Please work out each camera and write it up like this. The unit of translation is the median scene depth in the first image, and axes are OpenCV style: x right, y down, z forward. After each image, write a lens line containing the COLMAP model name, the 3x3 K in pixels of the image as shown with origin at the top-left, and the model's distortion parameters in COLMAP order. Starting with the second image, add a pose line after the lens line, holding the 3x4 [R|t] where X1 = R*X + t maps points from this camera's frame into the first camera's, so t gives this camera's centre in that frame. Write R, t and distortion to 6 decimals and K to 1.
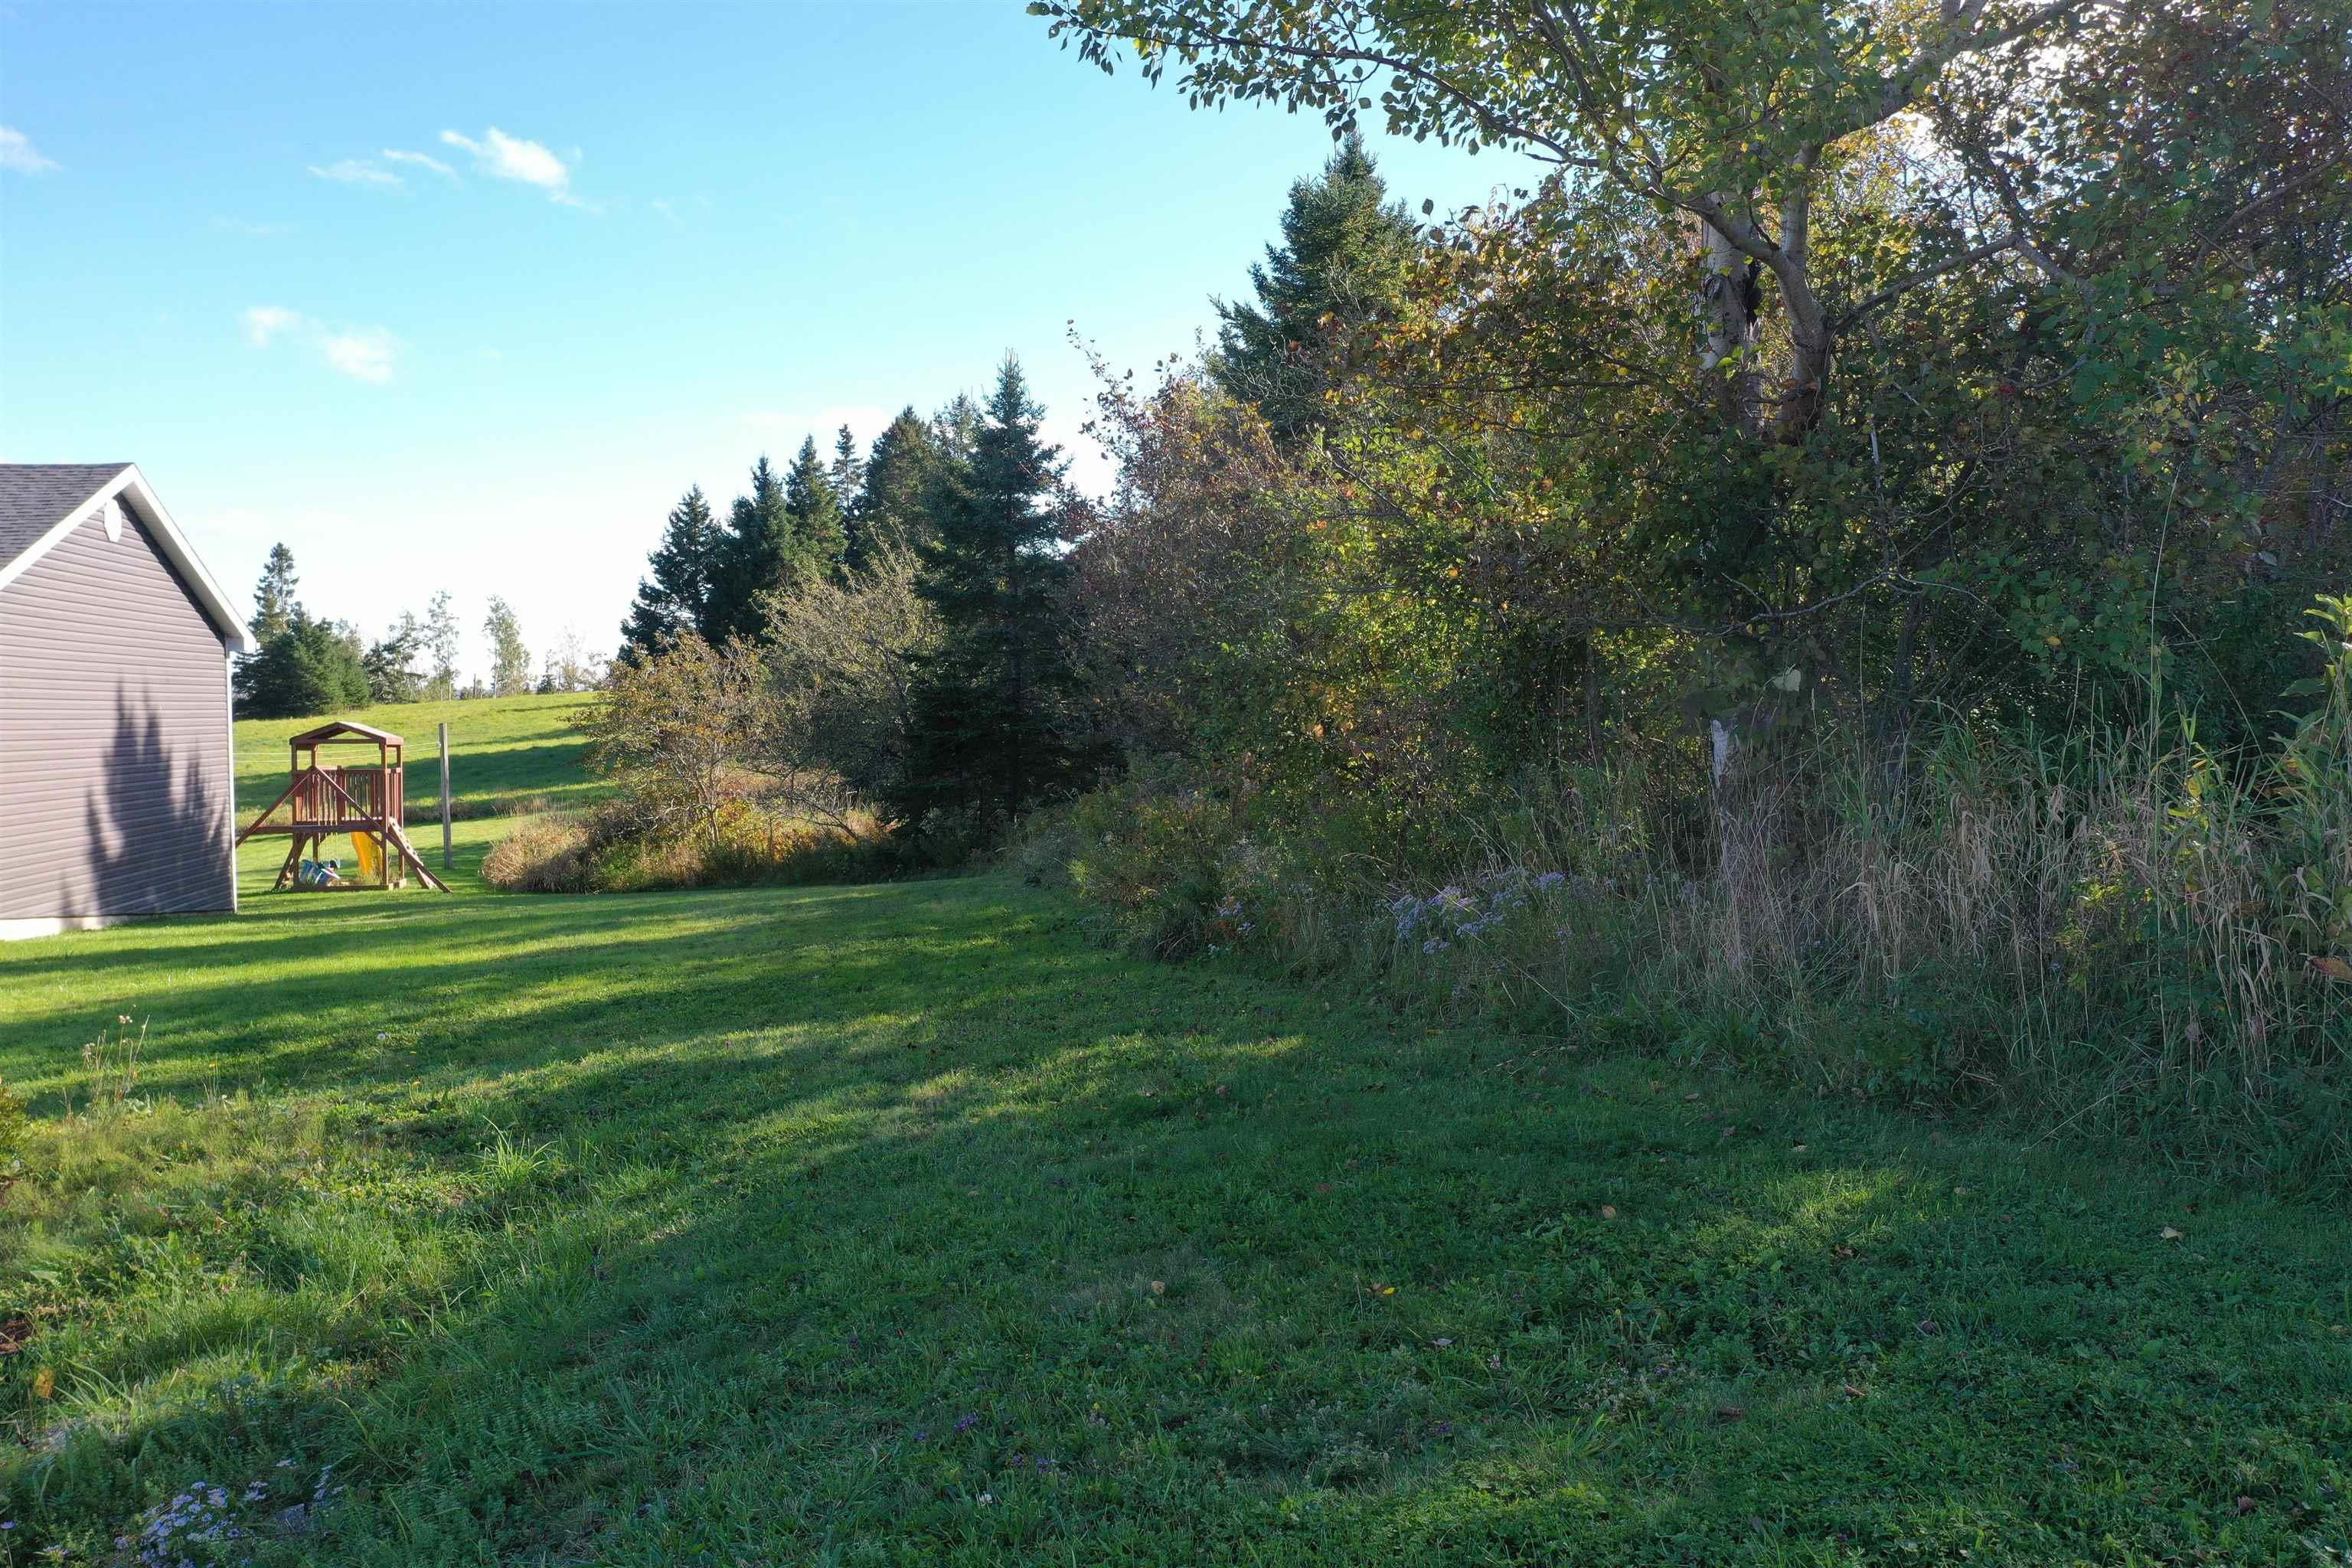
lens RADIAL K [[1874.9, 0, 1183.4], [0, 1874.9, 772.6], [0, 0, 1]] dist [-0.009218, -0.002963]
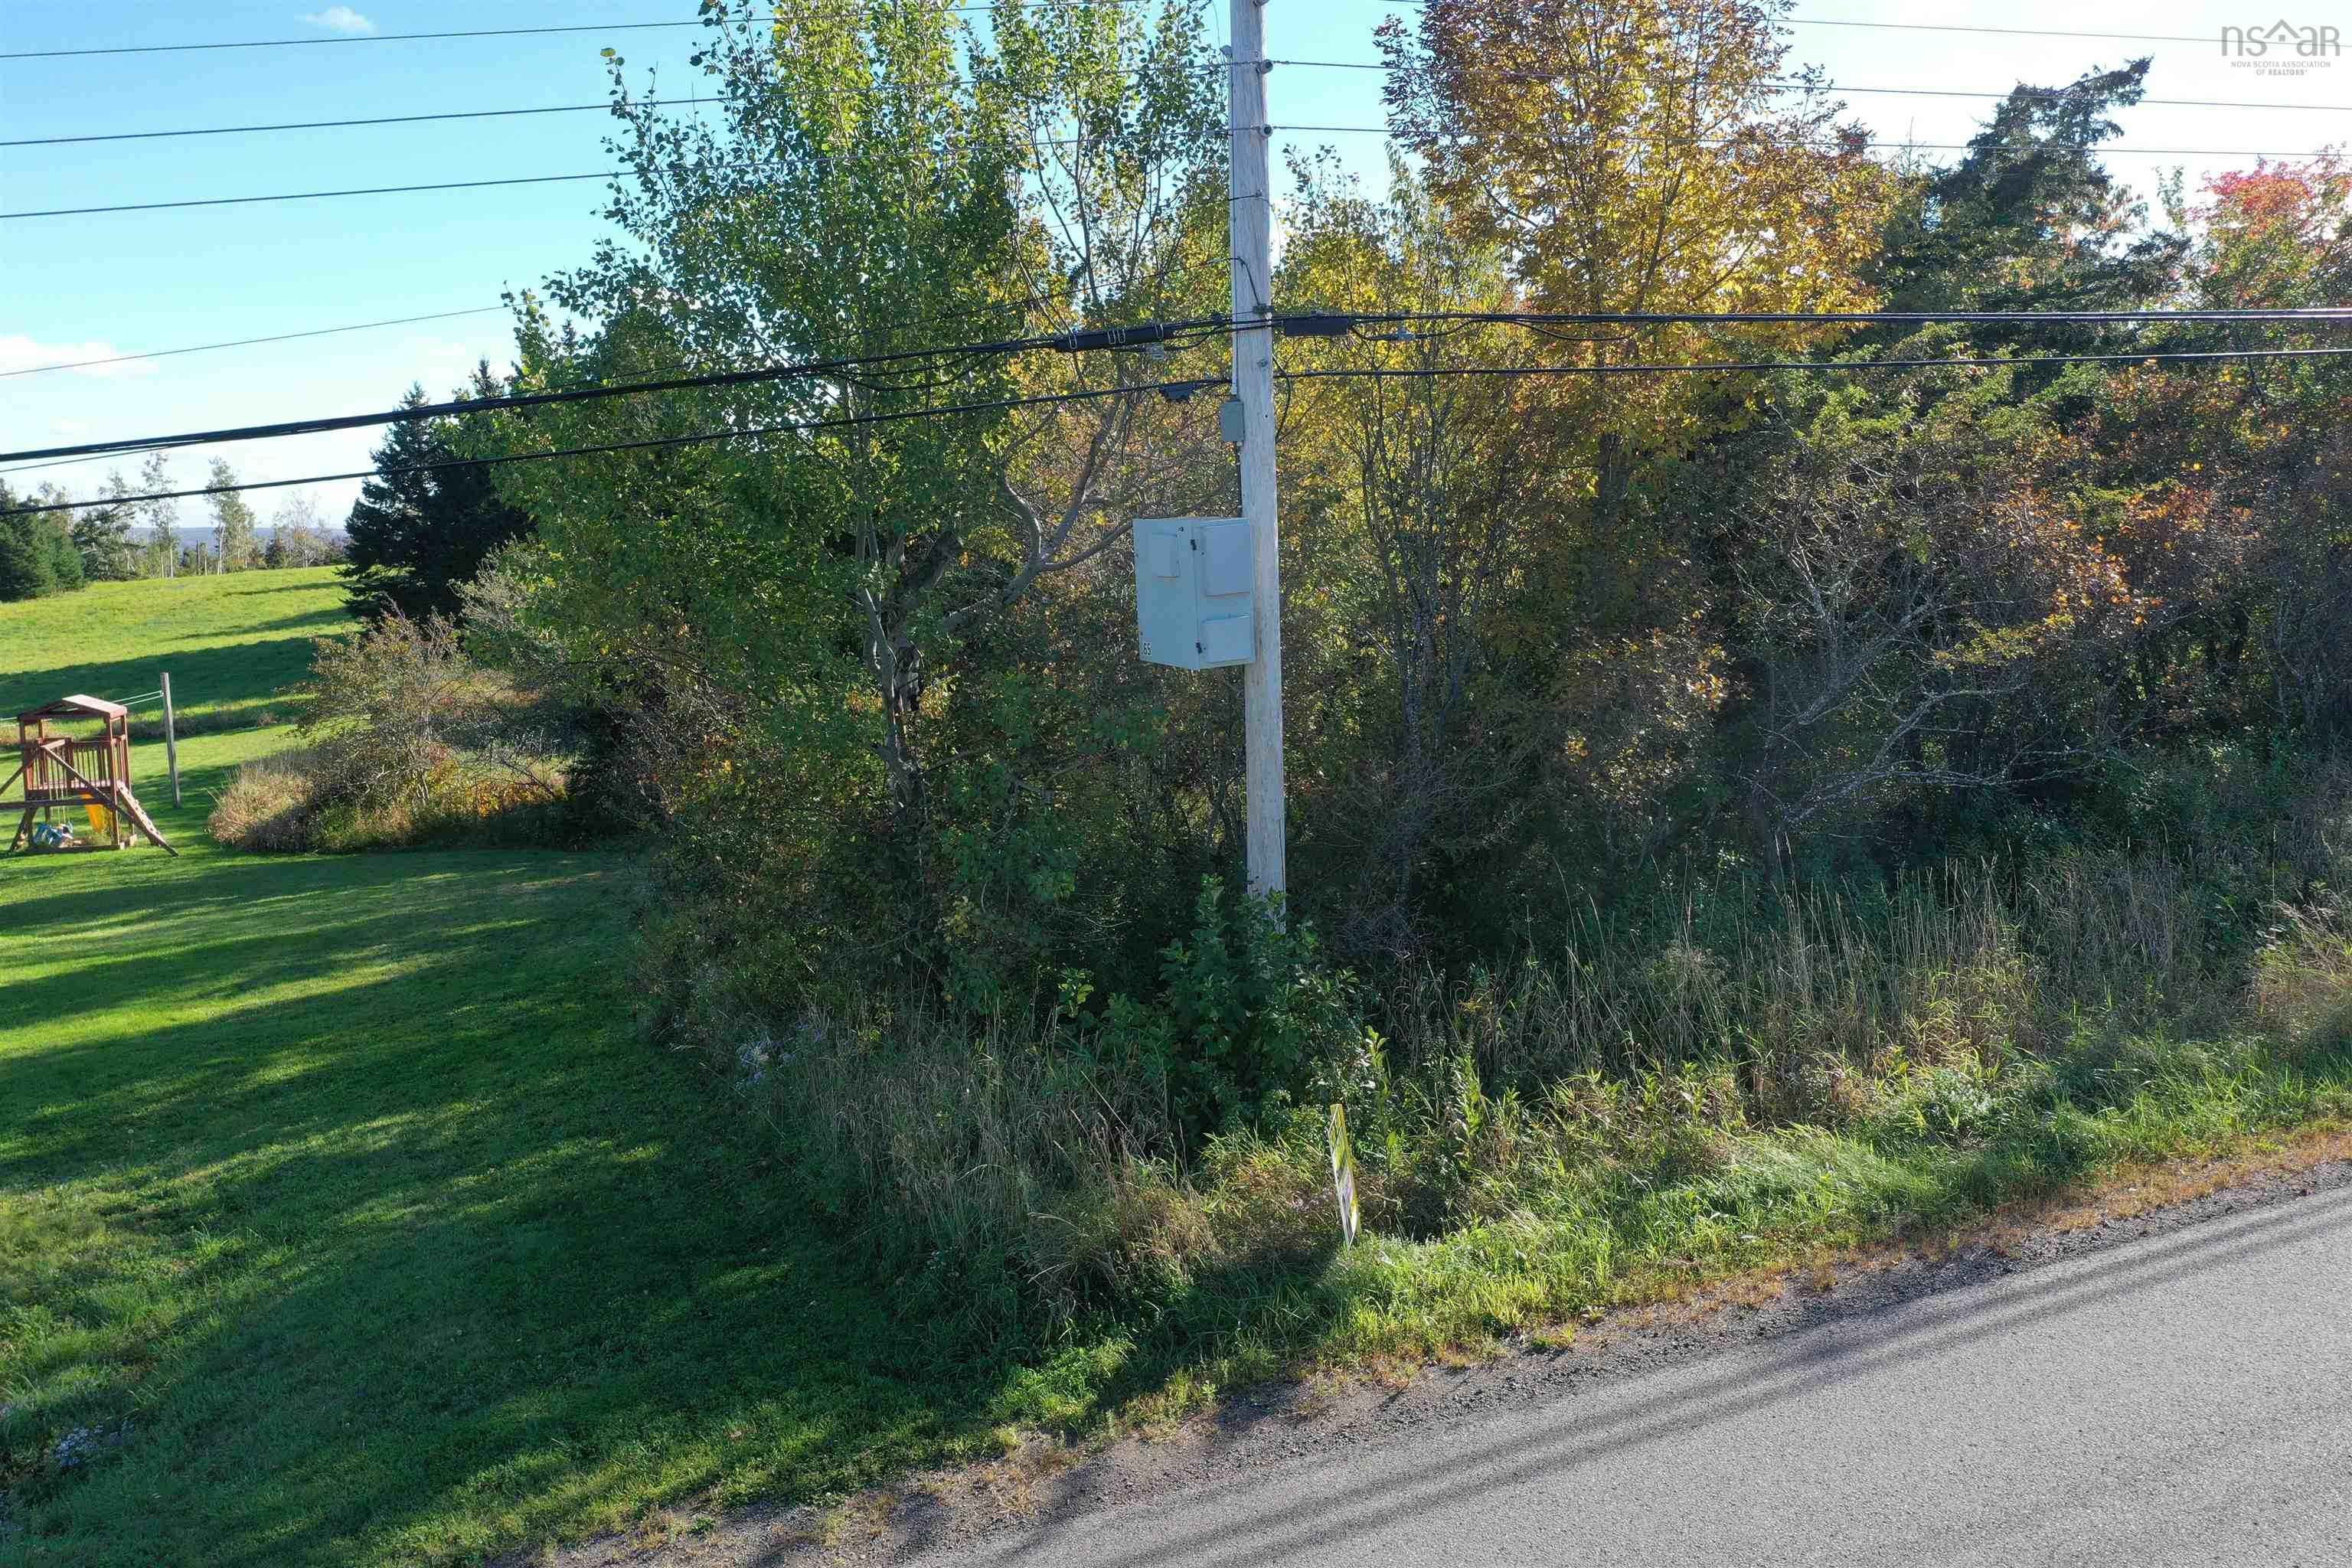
lens RADIAL K [[1874.9, 0, 1183.4], [0, 1874.9, 772.6], [0, 0, 1]] dist [-0.009218, -0.002963]
pose [[0.992832, -0.019700, 0.117886, 0.078035], [0.009700, 0.996350, 0.084805, -0.079838], [-0.119127, -0.083053, 0.989399, -0.182679]]
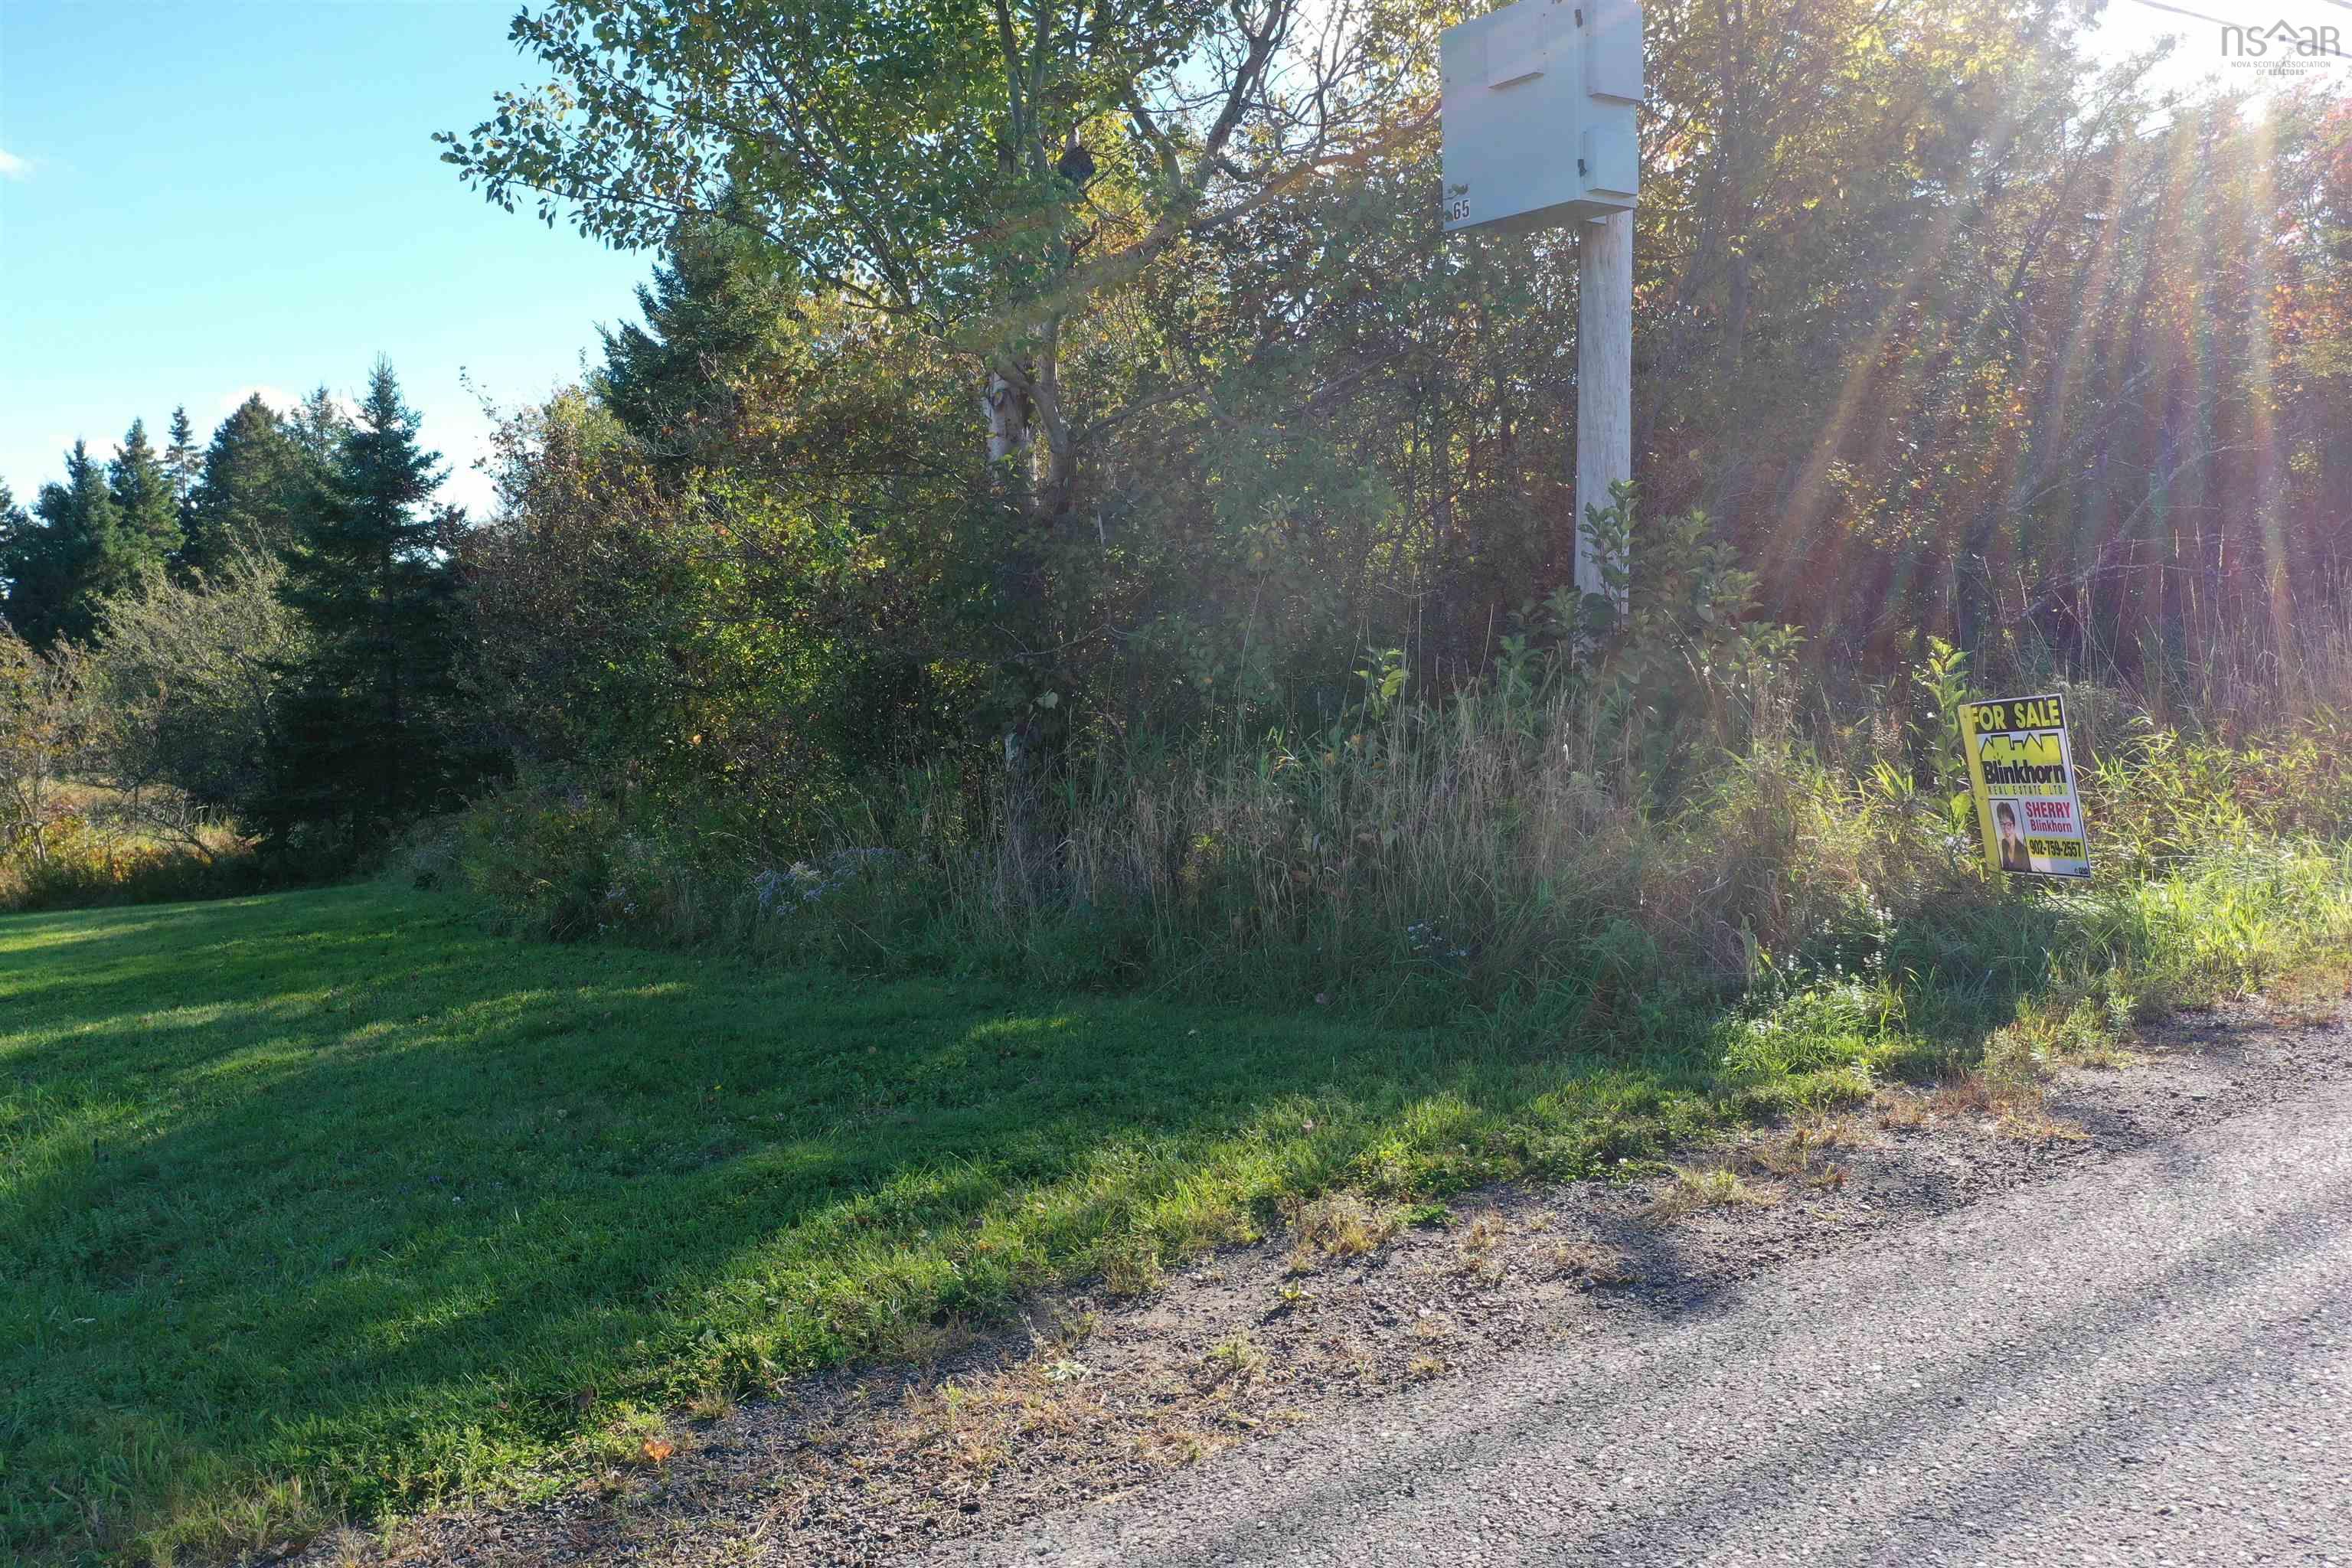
lens RADIAL K [[1874.9, 0, 1183.4], [0, 1874.9, 772.6], [0, 0, 1]] dist [-0.009218, -0.002963]
pose [[0.950154, -0.006682, 0.311709, -0.000880], [0.008460, 0.999955, -0.004353, 0.001848], [-0.311666, 0.006773, 0.950167, -0.061656]]
